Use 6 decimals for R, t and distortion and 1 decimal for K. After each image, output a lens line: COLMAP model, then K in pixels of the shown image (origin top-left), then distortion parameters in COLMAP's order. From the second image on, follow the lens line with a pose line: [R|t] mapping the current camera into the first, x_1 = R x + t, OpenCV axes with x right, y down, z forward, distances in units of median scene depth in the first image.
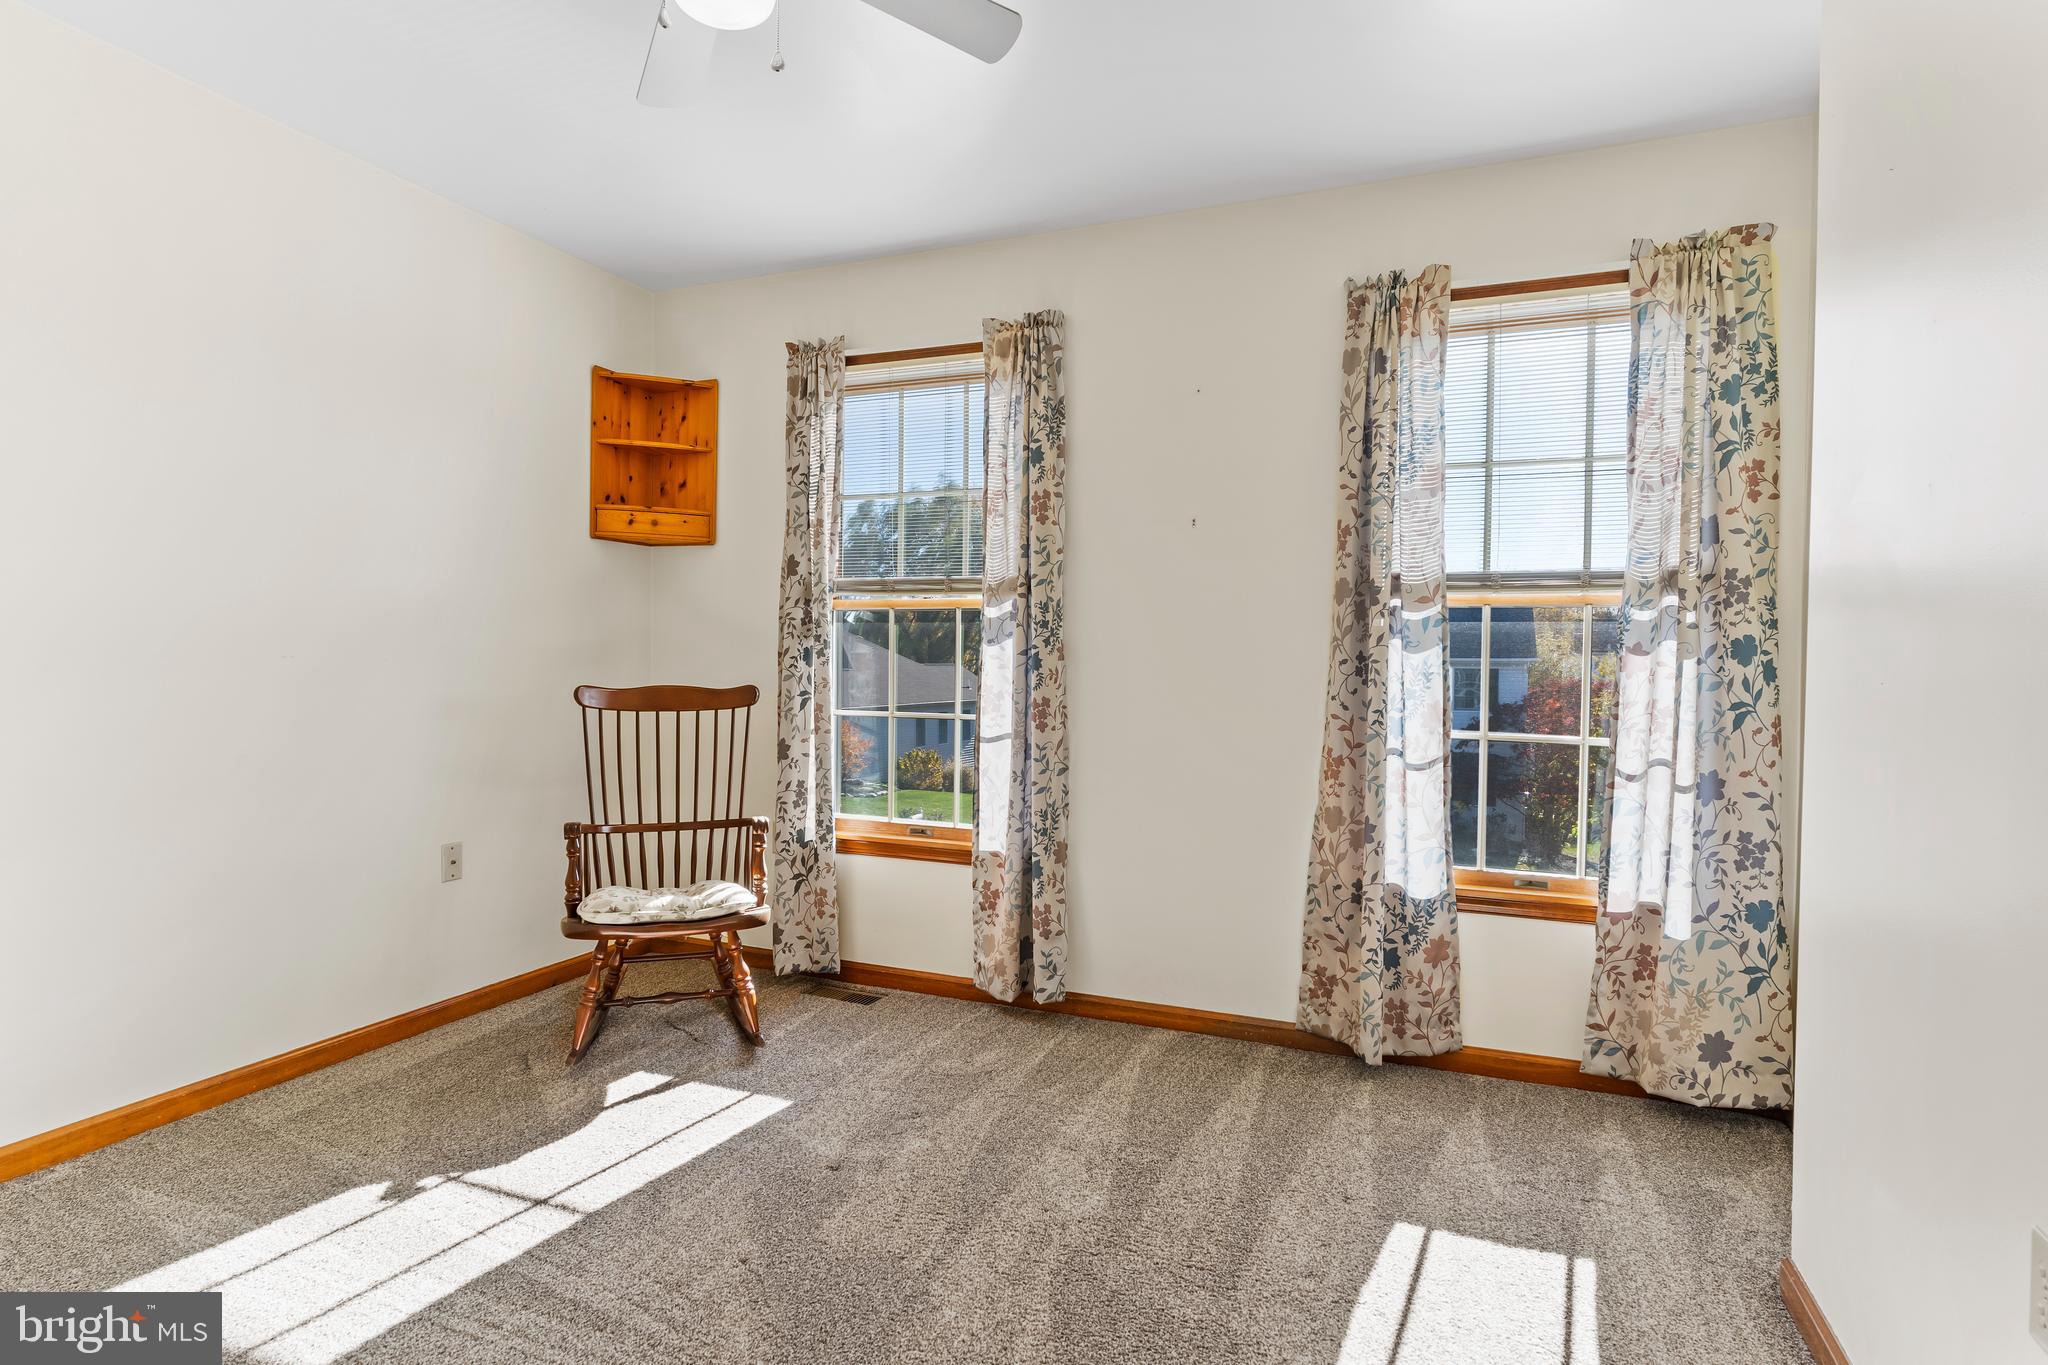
lens RADIAL K [[1061.7, 0, 1024.0], [0, 1061.7, 682.5], [0, 0, 1]] dist [0.000290, 0.000656]
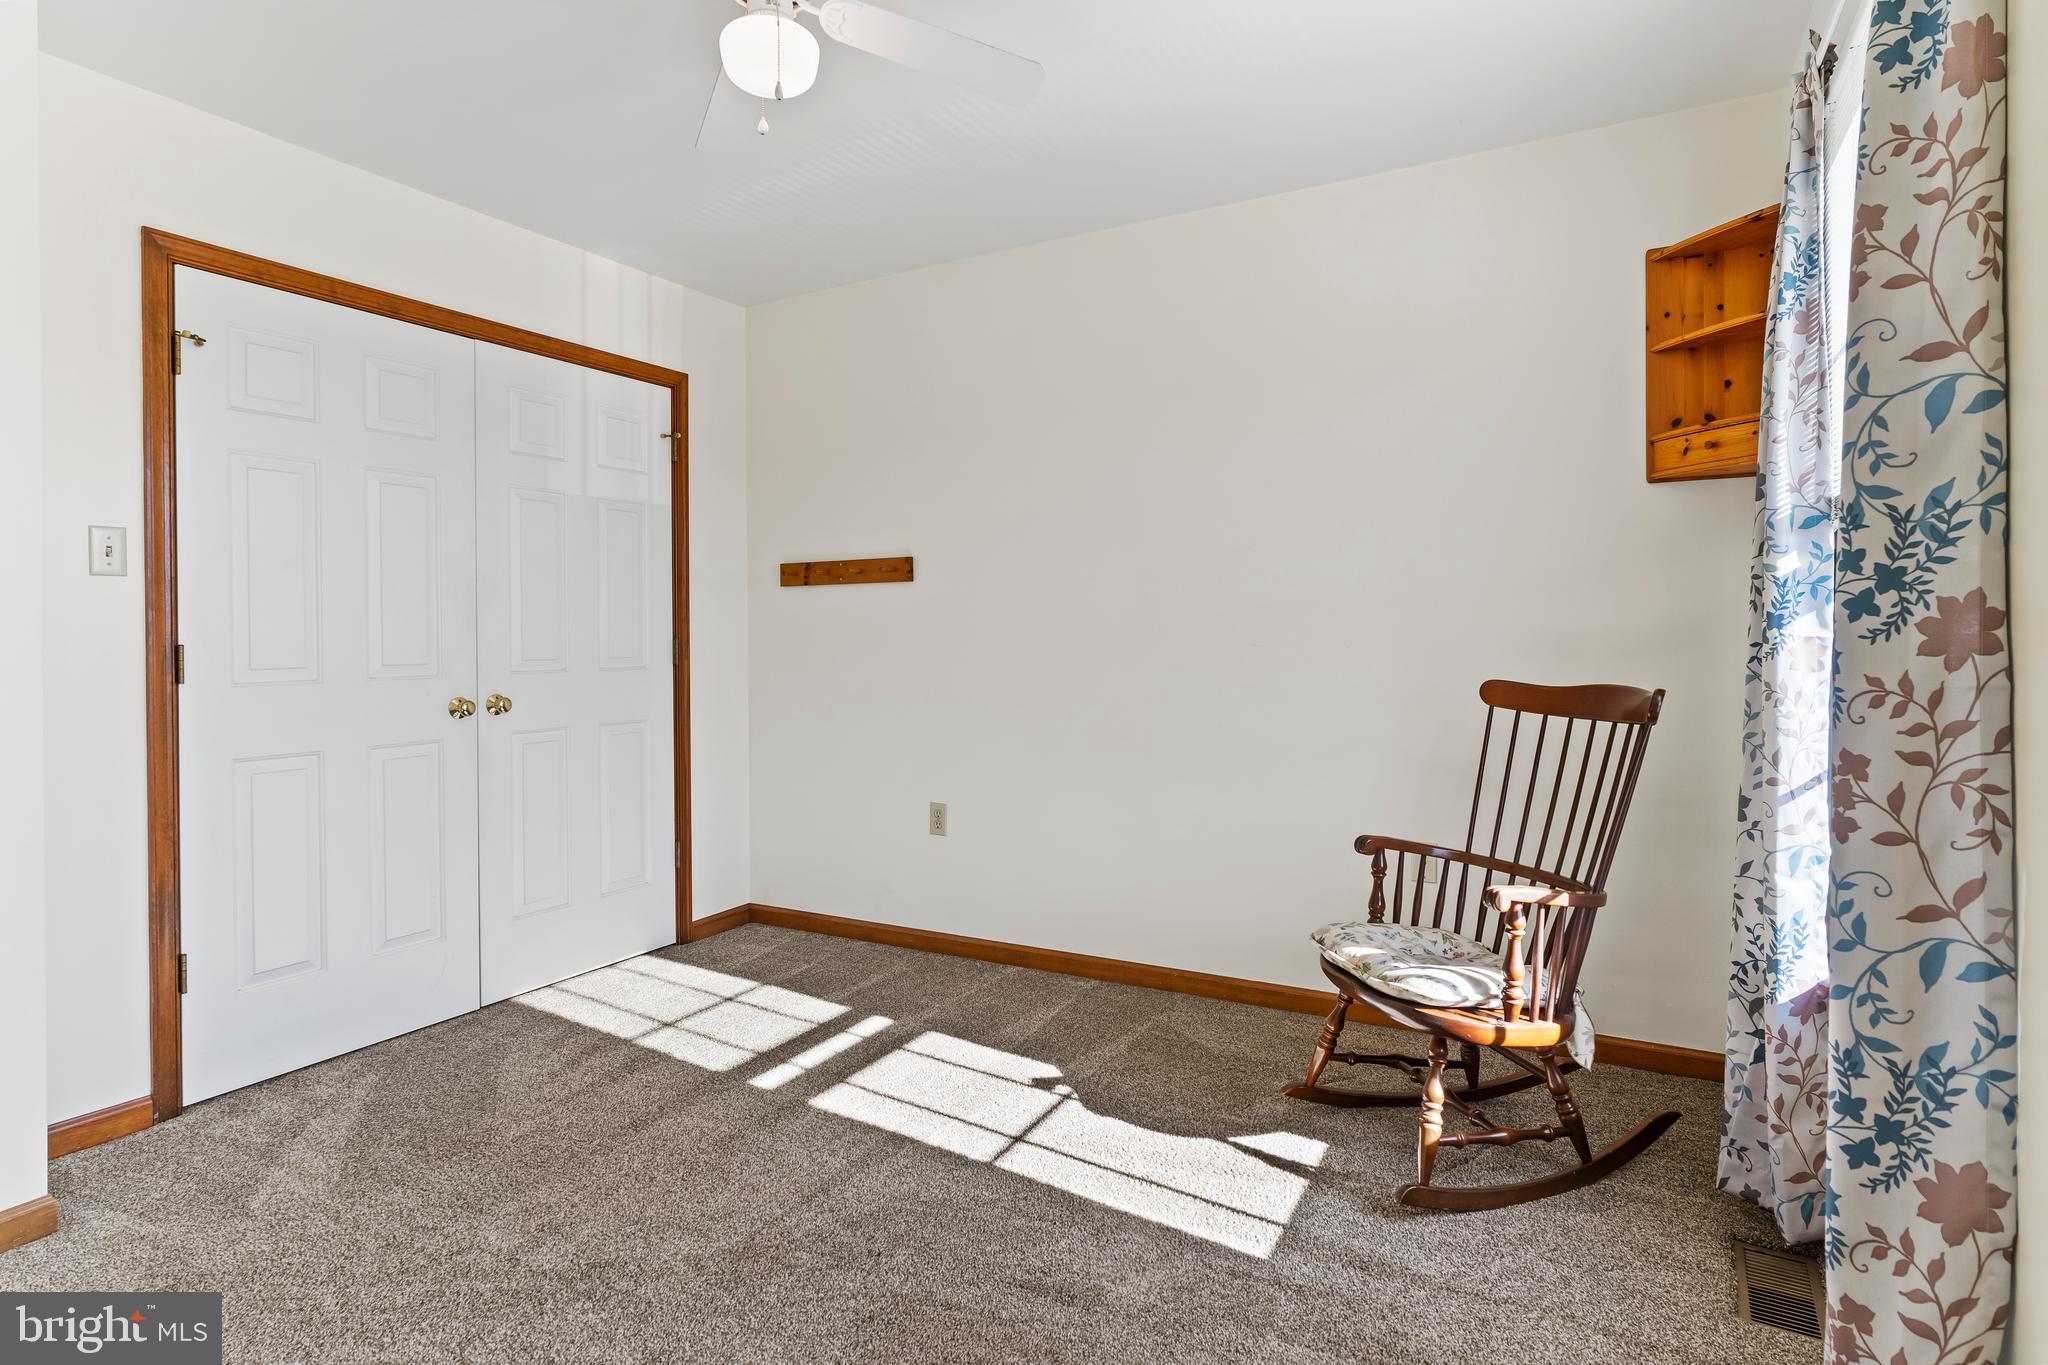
lens RADIAL K [[1037.3, 0, 1025.1], [0, 1037.3, 651.5], [0, 0, 1]] dist [-0.000674, 0.000015]
pose [[-0.132384, 0.004765, -0.991187, 0.527209], [-0.001111, 0.999987, 0.004956, -0.030445], [0.991198, 0.001757, -0.132377, 0.950957]]
